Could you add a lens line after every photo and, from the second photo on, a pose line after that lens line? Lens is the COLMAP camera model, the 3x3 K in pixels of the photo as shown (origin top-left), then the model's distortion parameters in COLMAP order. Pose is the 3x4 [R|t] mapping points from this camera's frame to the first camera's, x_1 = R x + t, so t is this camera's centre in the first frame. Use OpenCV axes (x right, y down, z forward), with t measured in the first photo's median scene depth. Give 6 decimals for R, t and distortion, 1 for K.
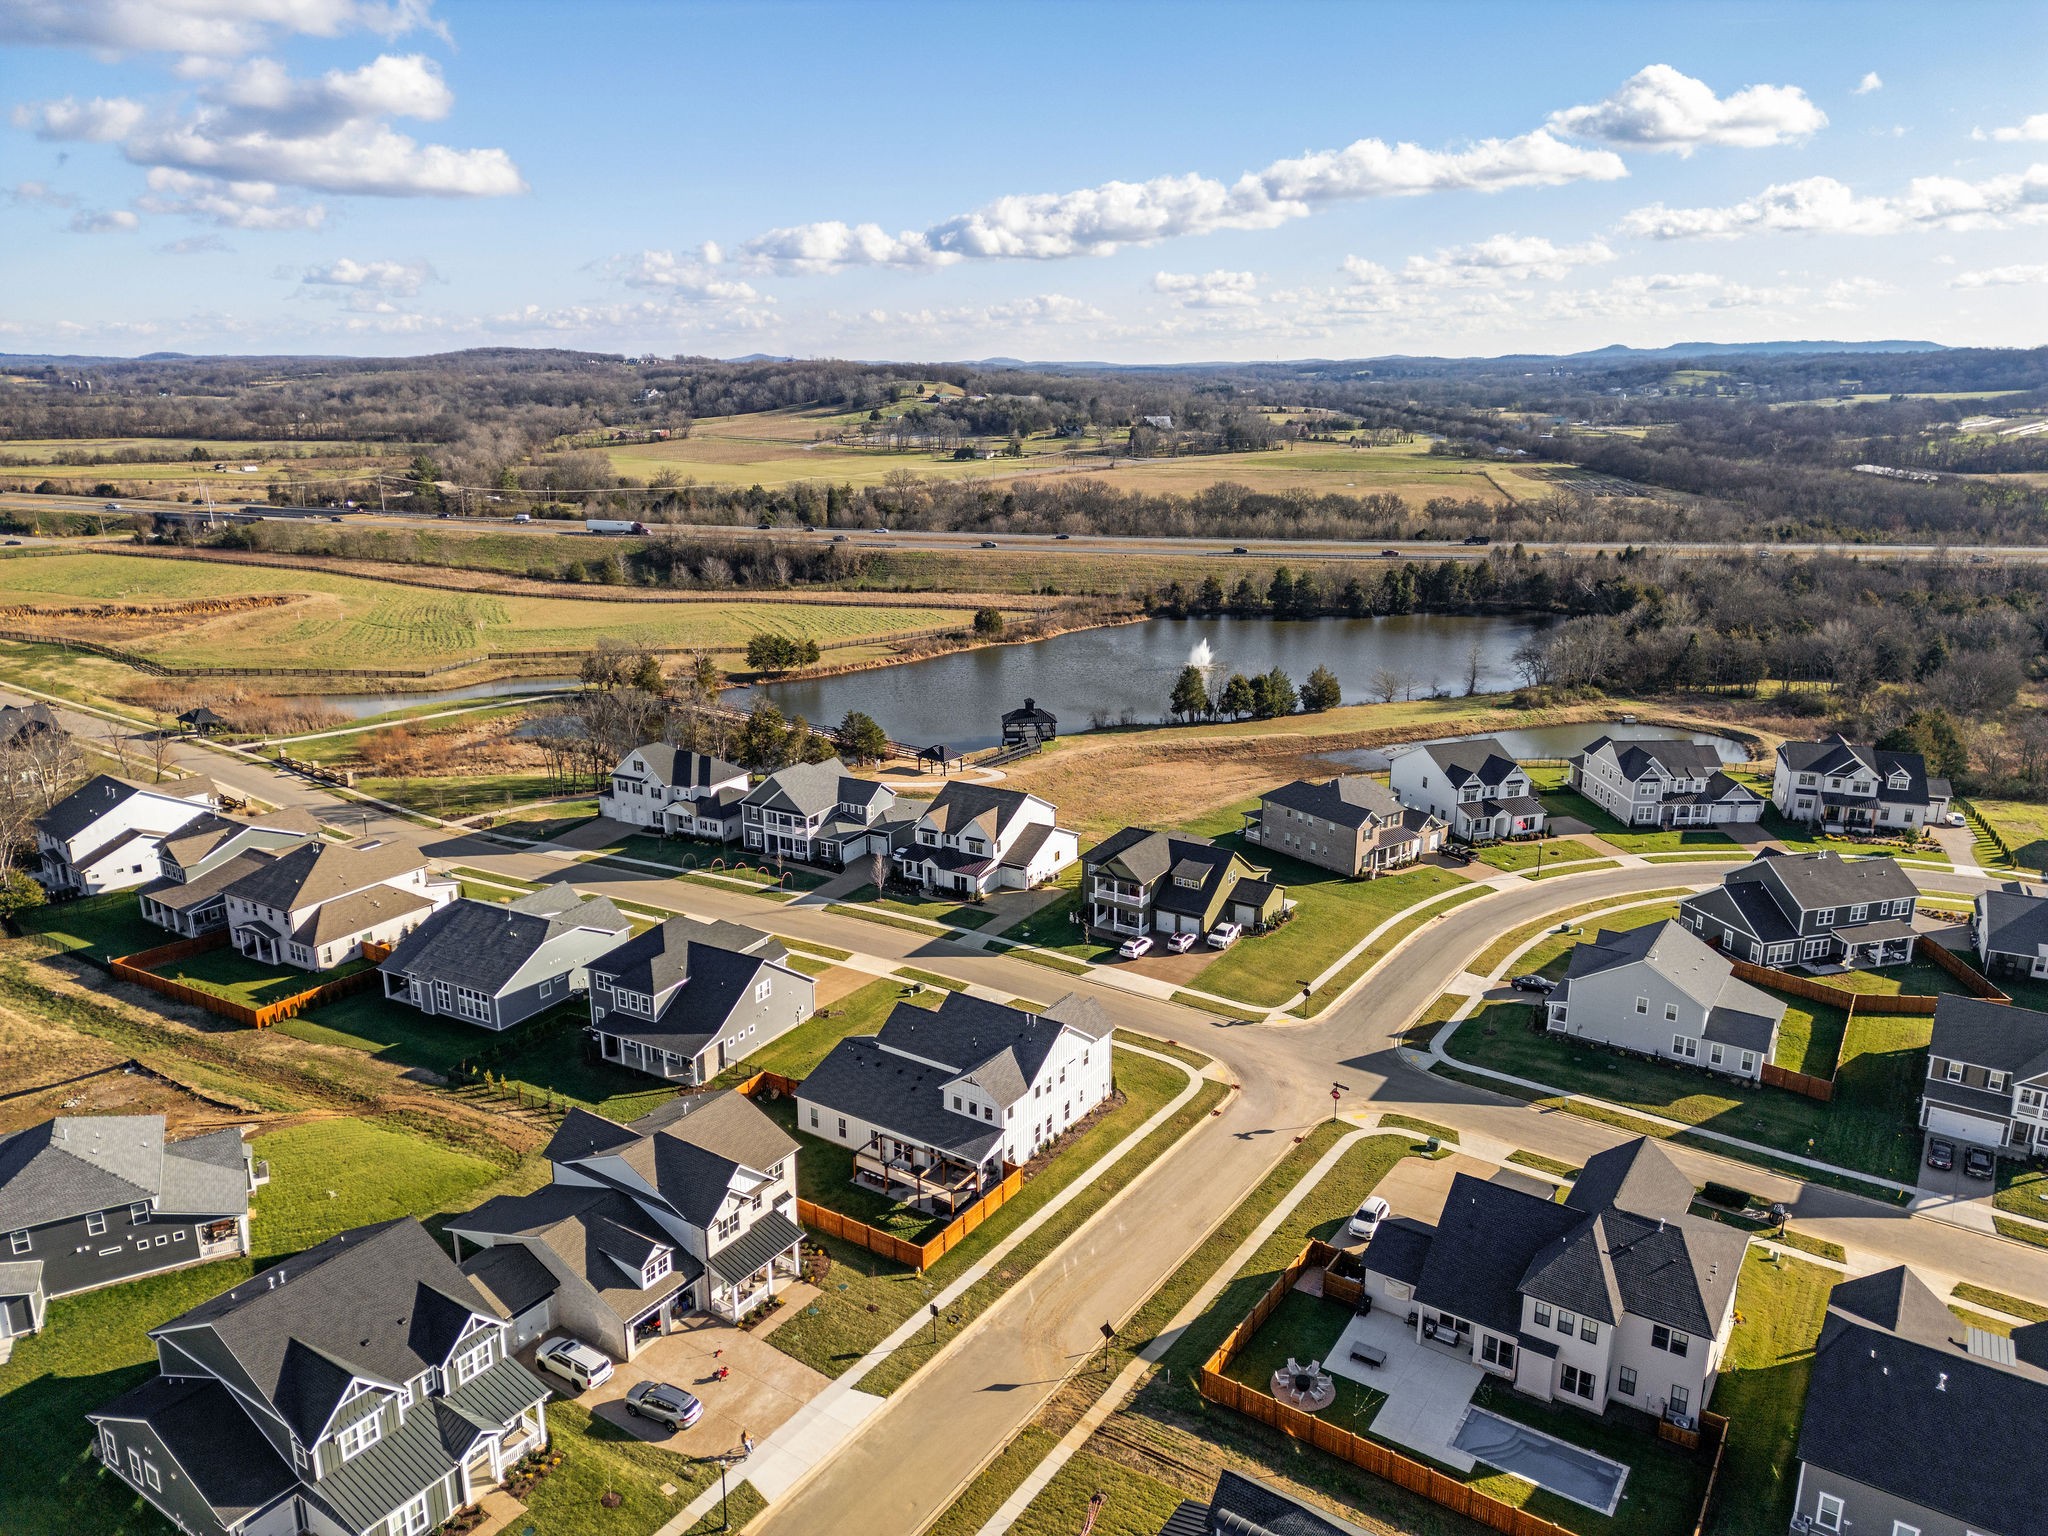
lens RADIAL K [[1415.4, 0, 1024.0], [0, 1415.4, 768.0], [0, 0, 1]] dist [0.062655, -0.059907]
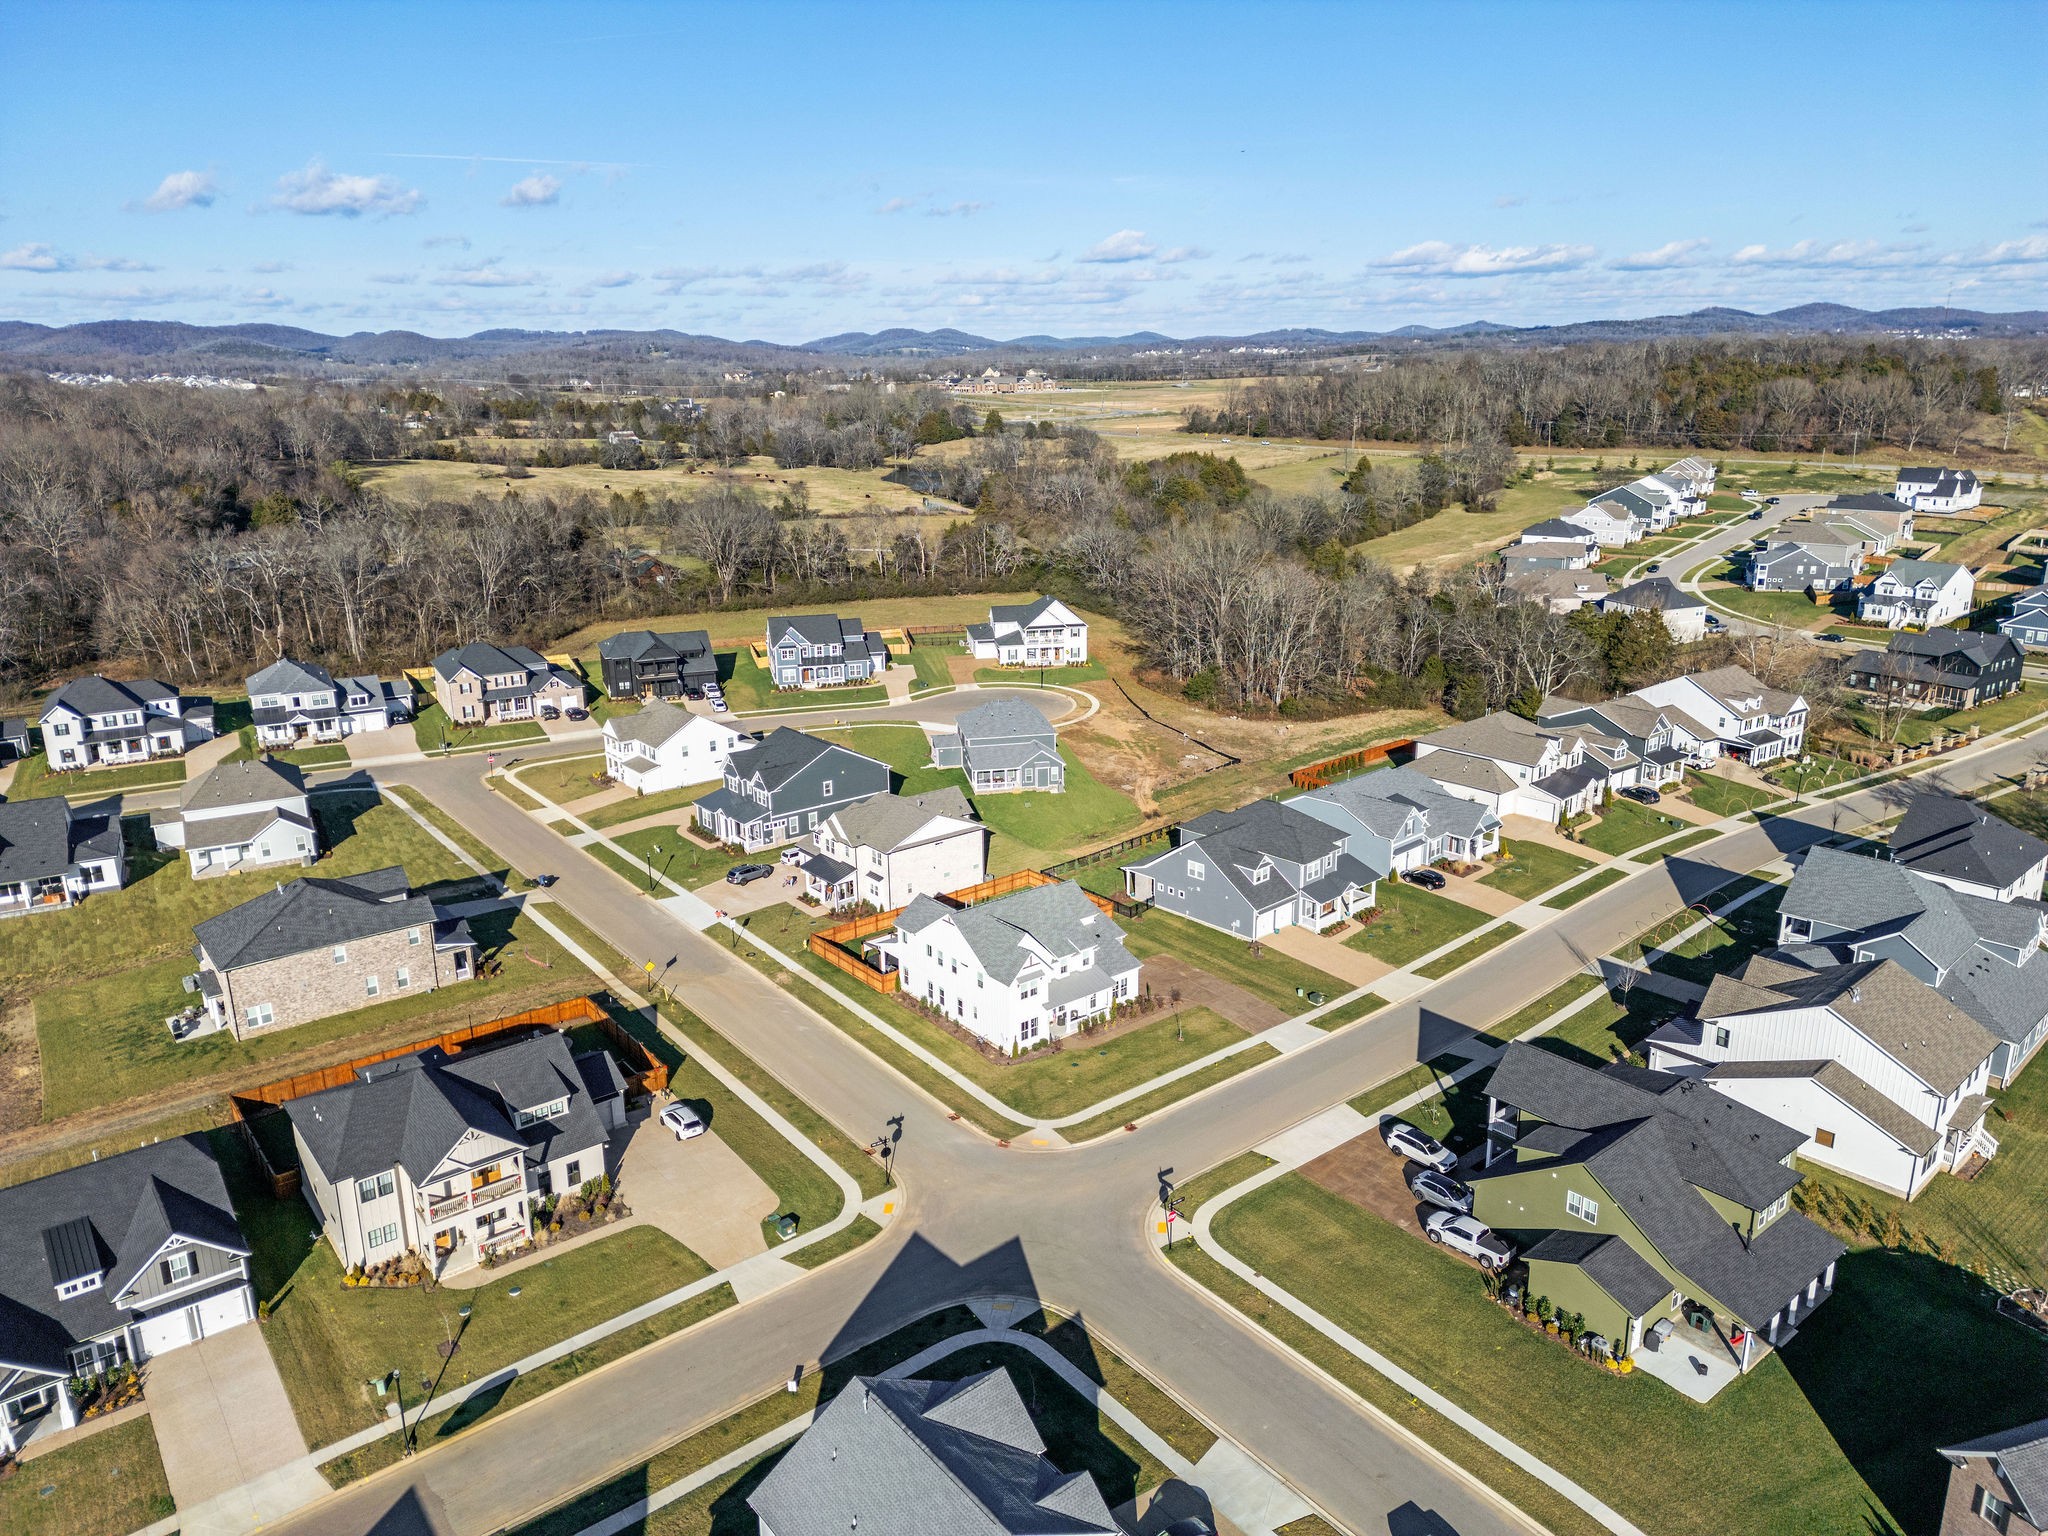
lens RADIAL K [[1426.0, 0, 1024.0], [0, 1426.0, 768.0], [0, 0, 1]] dist [0.070931, -0.075166]
pose [[-0.301409, 0.270290, -0.914383, 0.764359], [-0.252499, 0.902118, 0.349896, -0.238414], [0.919455, 0.336343, -0.203659, 1.005577]]
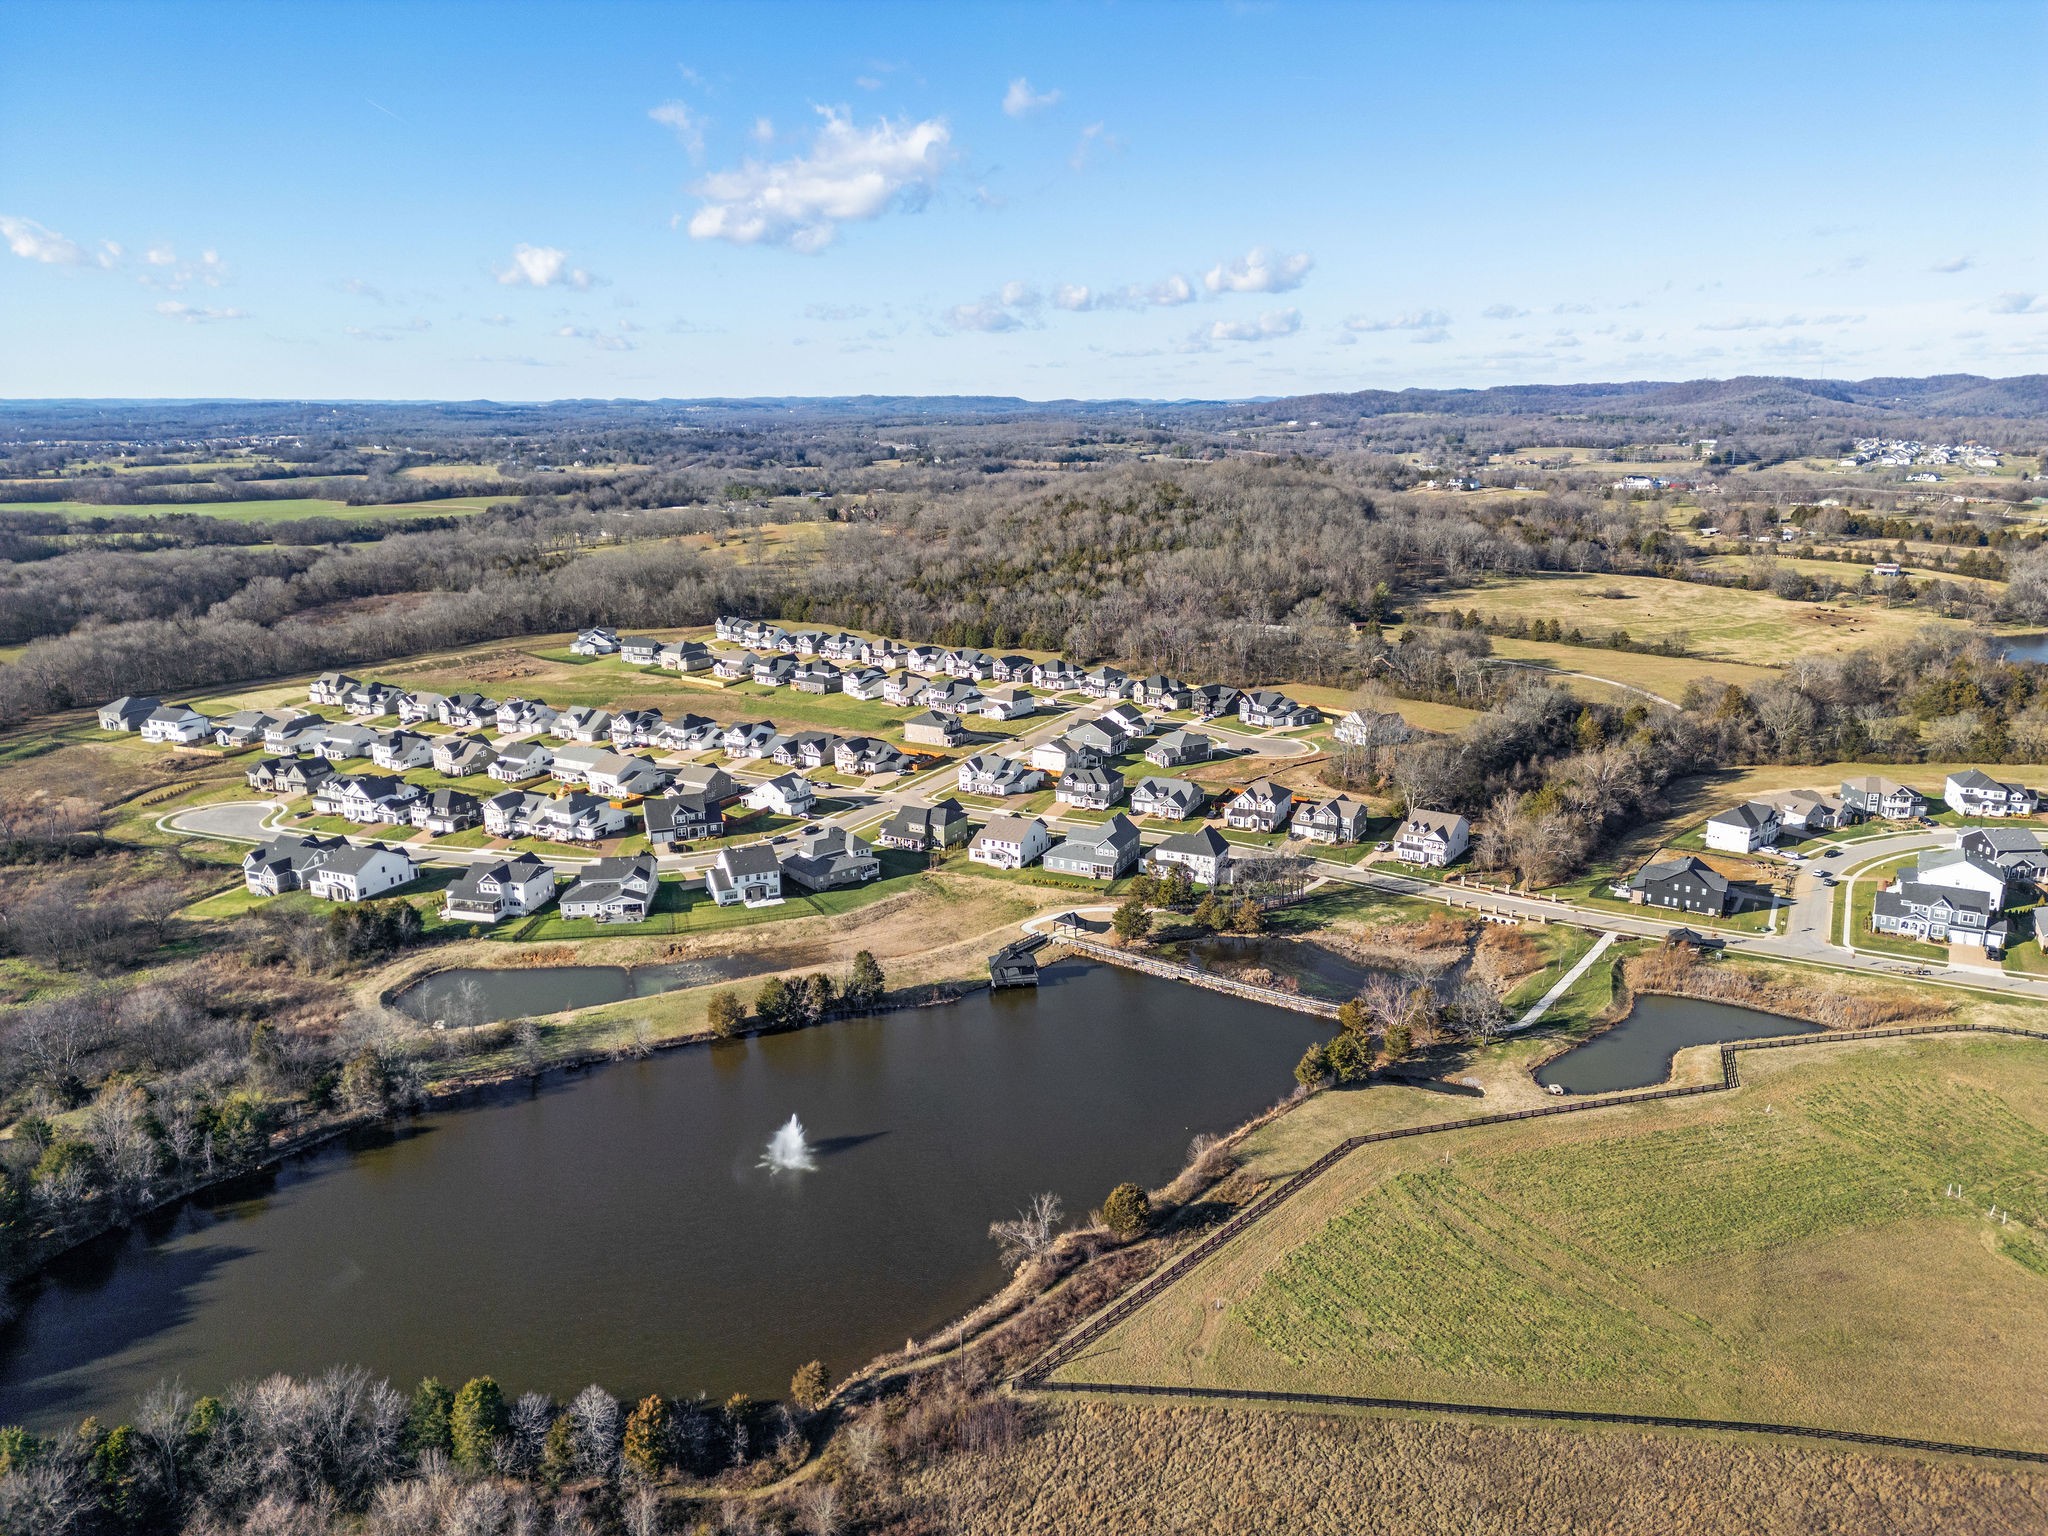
lens RADIAL K [[1415.4, 0, 1024.0], [0, 1415.4, 768.0], [0, 0, 1]] dist [0.062655, -0.059907]
pose [[-0.997187, 0.022271, -0.071564, 0.132730], [-0.017266, 0.860888, 0.508501, -1.396686], [0.072934, 0.508307, -0.858082, 3.498910]]
